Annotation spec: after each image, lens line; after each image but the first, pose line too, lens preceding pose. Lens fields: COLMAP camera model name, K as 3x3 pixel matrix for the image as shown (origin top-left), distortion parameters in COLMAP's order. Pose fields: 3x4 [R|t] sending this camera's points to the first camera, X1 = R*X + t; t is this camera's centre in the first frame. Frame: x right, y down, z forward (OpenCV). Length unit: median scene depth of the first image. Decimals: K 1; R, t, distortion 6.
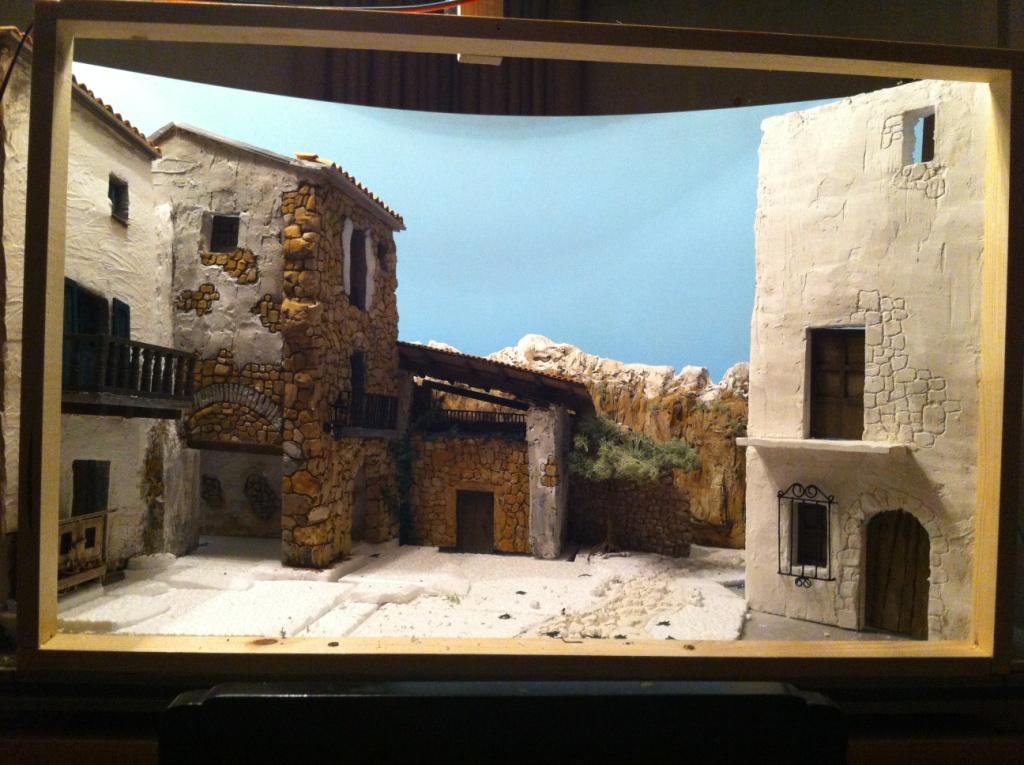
lens RADIAL K [[1004.7, 0, 506.0], [0, 1004.7, 387.0], [0, 0, 1]] dist [0.133667, -0.399537]
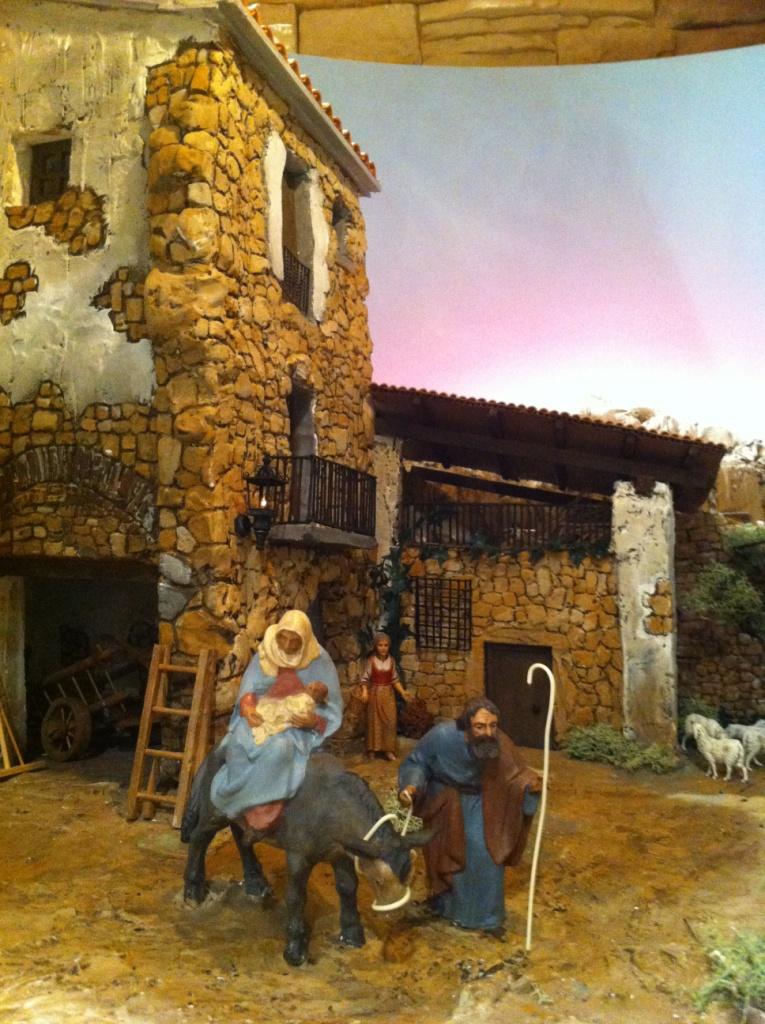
lens RADIAL K [[1011.8, 0, 363.4], [0, 1011.8, 510.0], [0, 0, 1]] dist [0.102824, -0.358937]
pose [[0.994137, -0.031067, -0.103566, -0.063162], [0.027559, 0.999003, -0.035132, 0.052738], [0.104554, 0.032072, 0.994002, 0.495425]]
